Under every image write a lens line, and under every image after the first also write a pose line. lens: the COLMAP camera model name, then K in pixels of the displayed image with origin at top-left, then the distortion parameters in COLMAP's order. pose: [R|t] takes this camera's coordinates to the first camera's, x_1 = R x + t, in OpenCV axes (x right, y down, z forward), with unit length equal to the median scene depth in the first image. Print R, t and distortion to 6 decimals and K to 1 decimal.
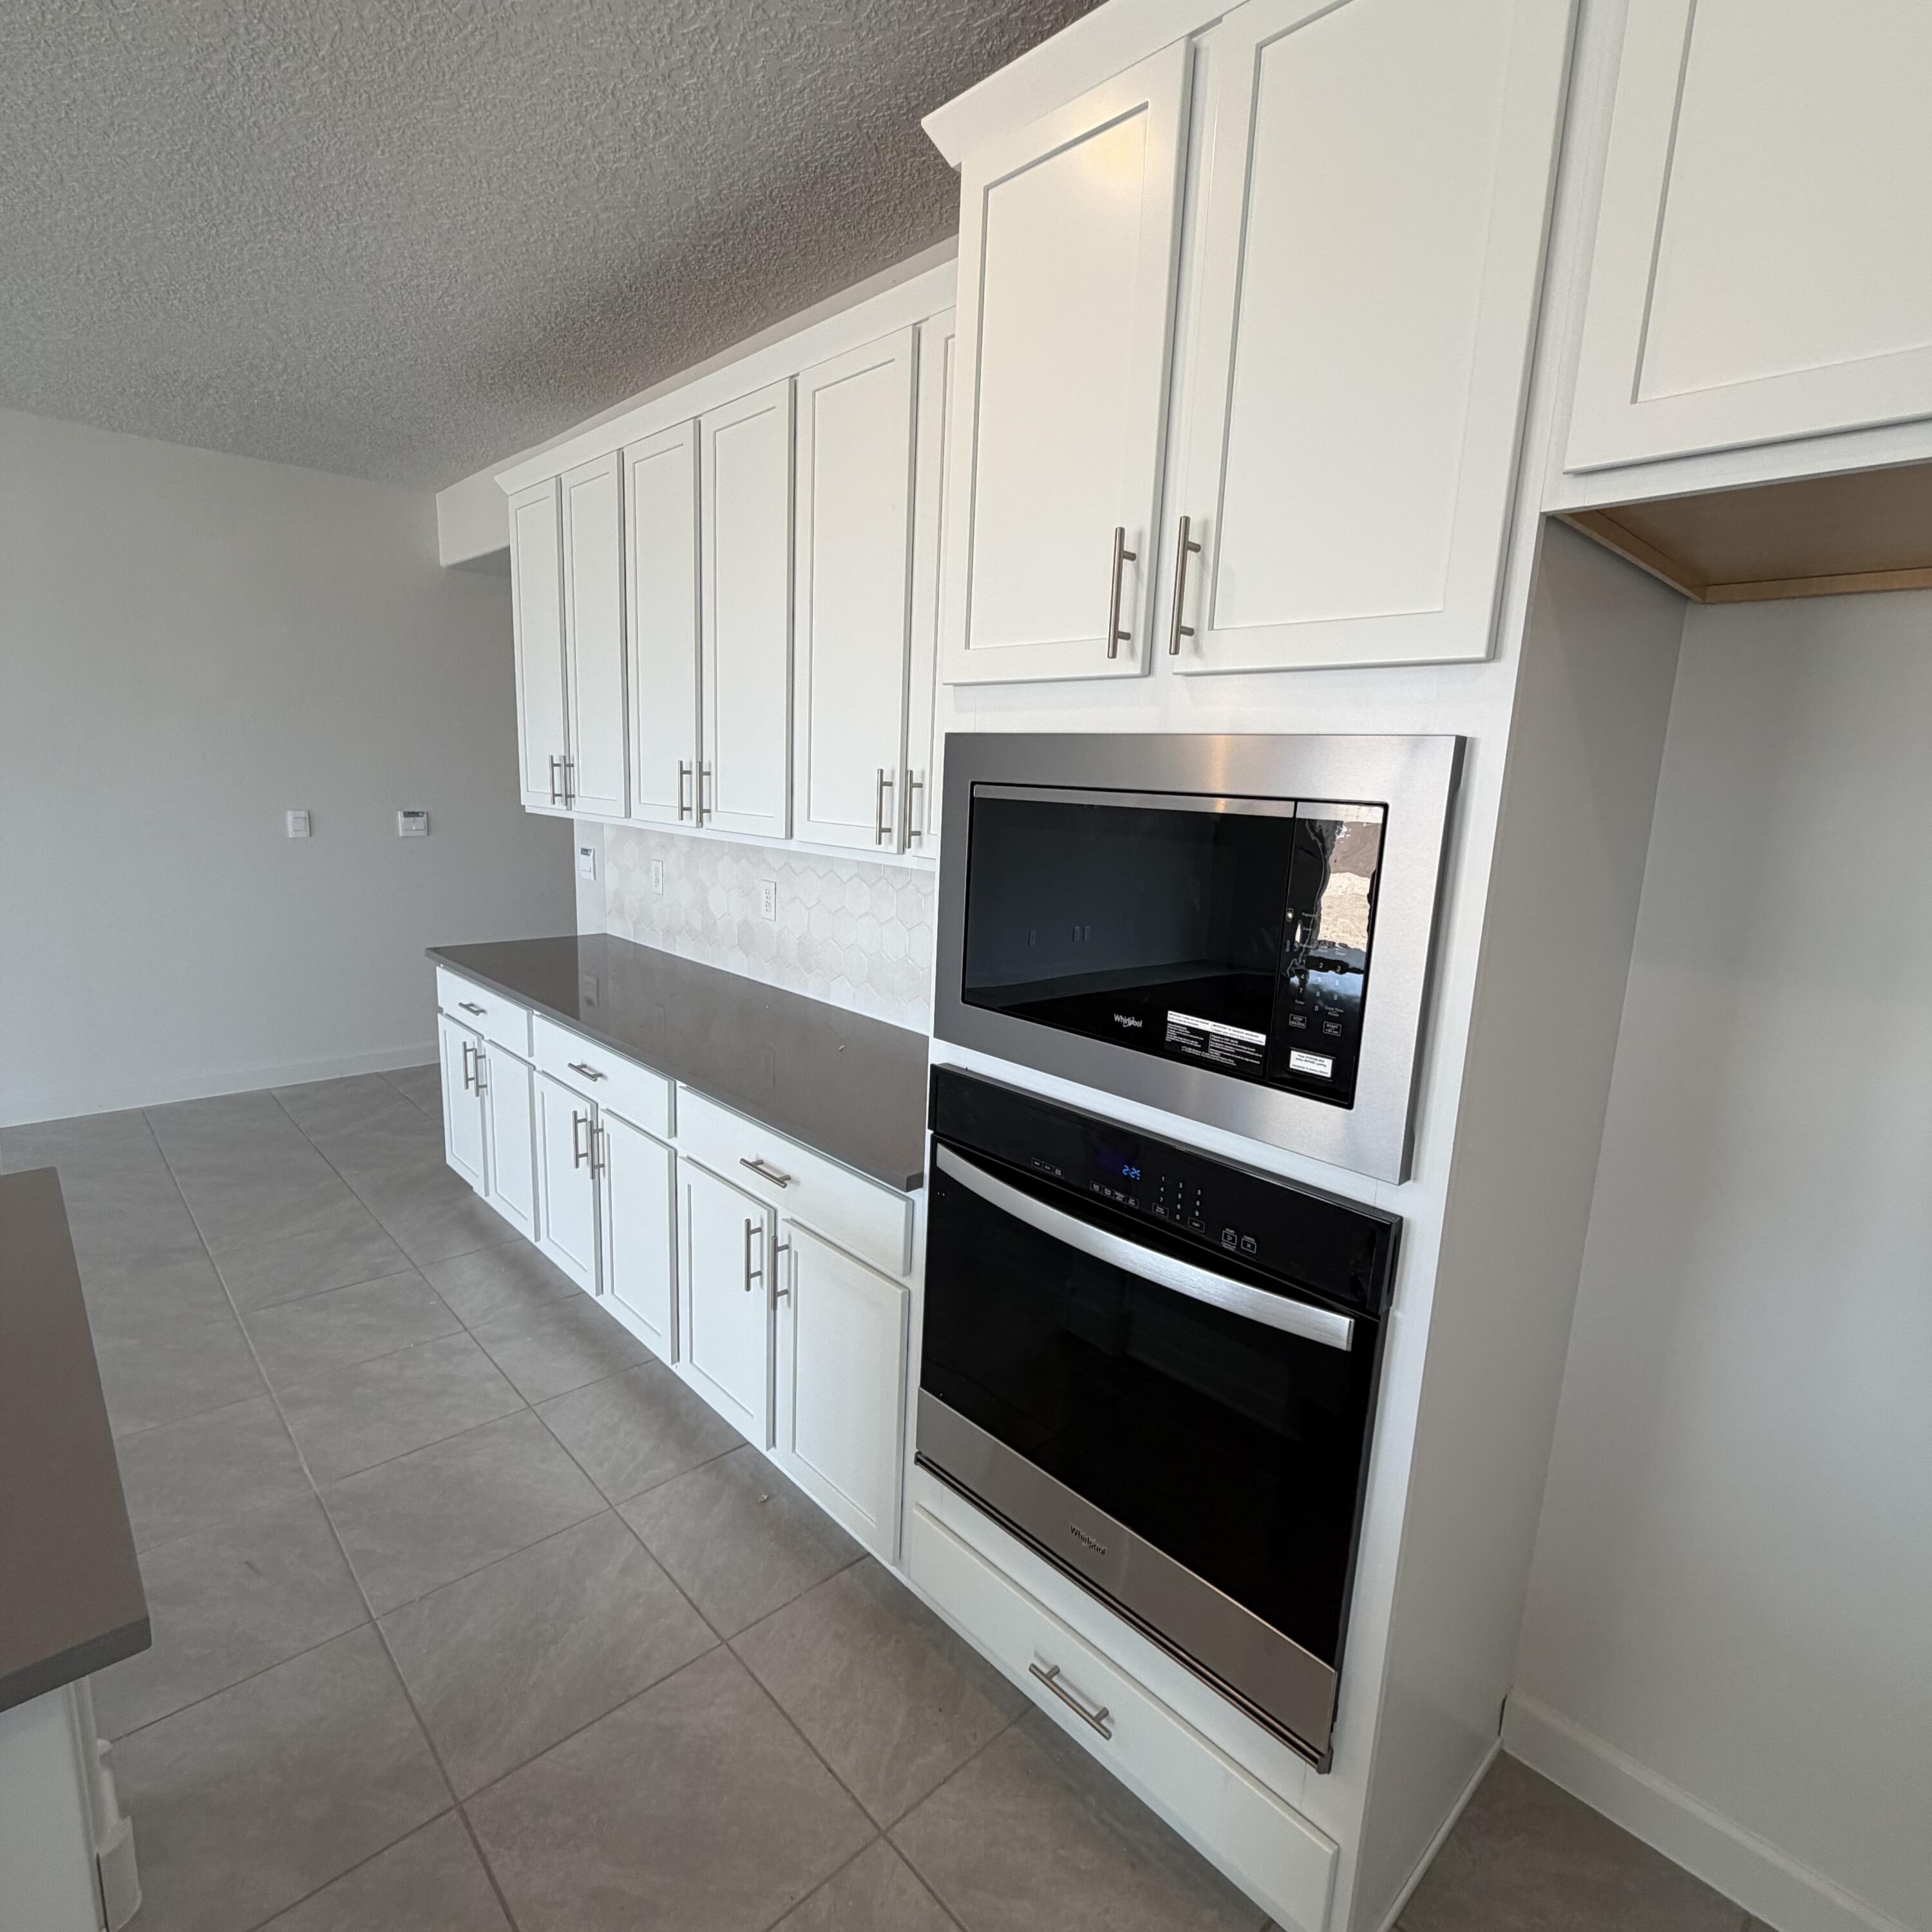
lens RADIAL K [[1022.7, 0, 957.6], [0, 1022.7, 978.4], [0, 0, 1]] dist [-0.000622, -0.002722]
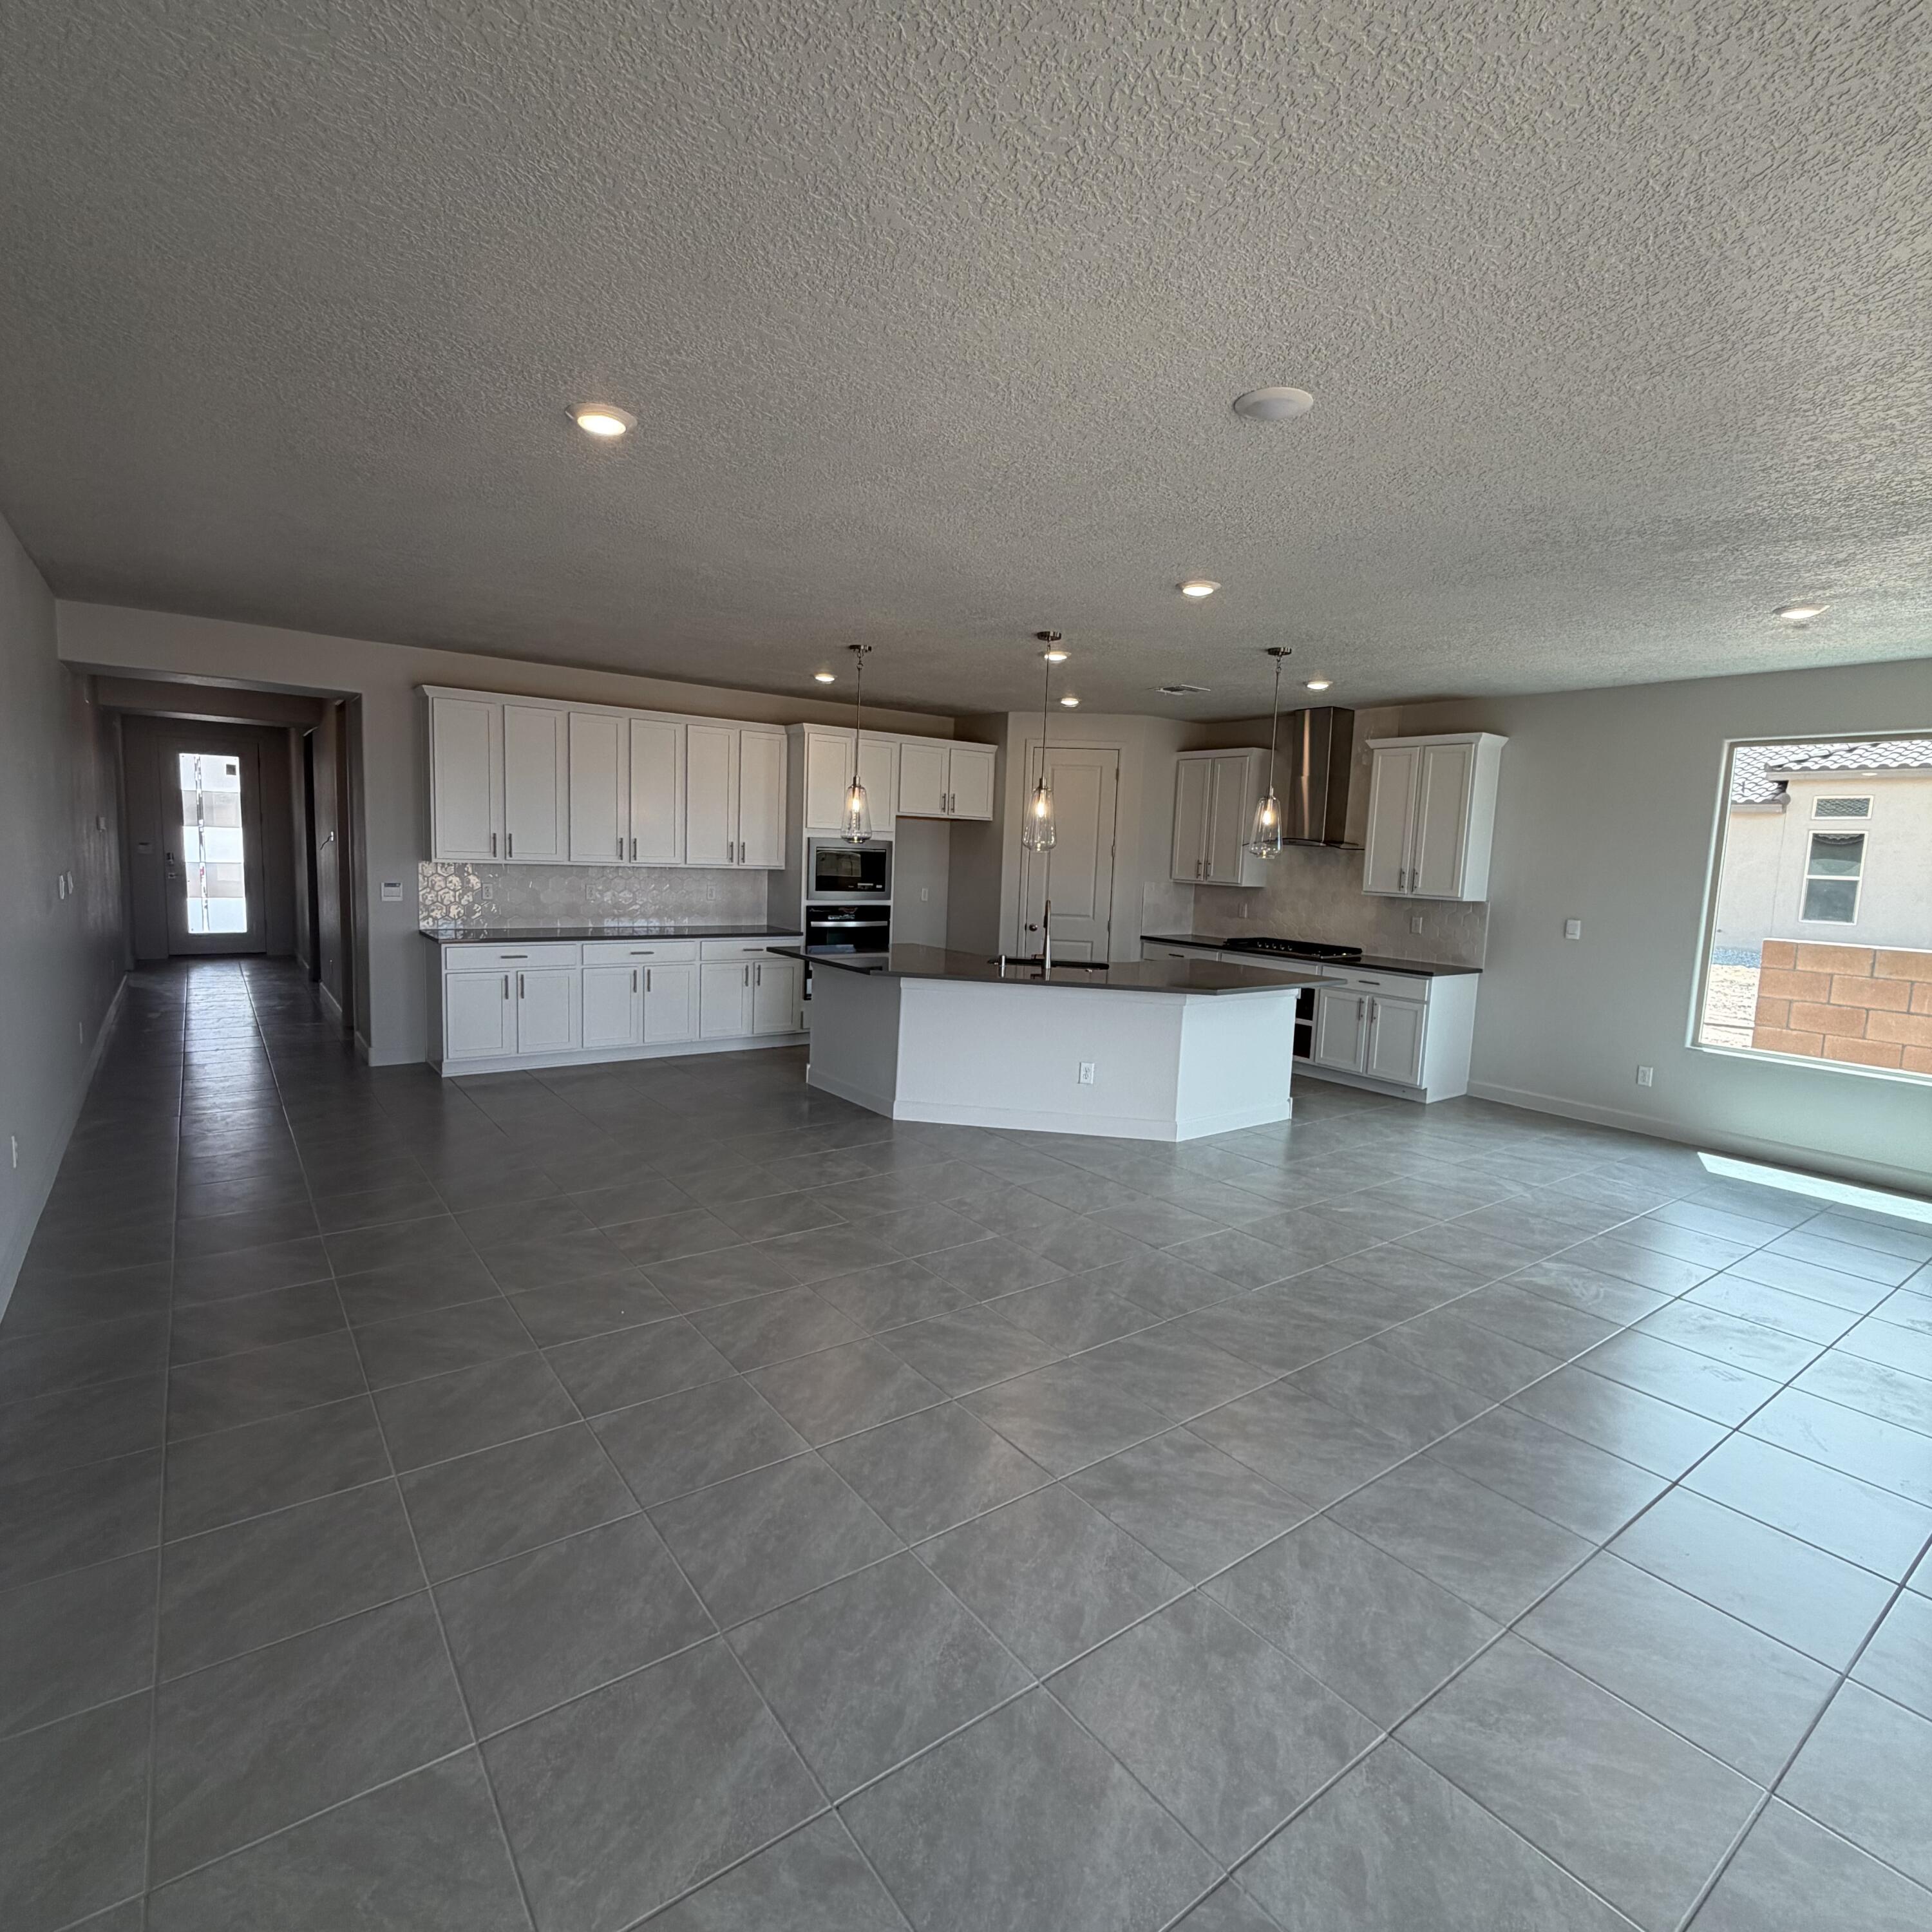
lens RADIAL K [[1022.7, 0, 954.2], [0, 1022.7, 963.9], [0, 0, 1]] dist [-0.000622, -0.002722]
pose [[0.114546, -0.145663, 0.982681, -4.525552], [0.162656, 0.978592, 0.126097, -0.136347], [-0.980011, 0.145395, 0.135787, -0.266676]]
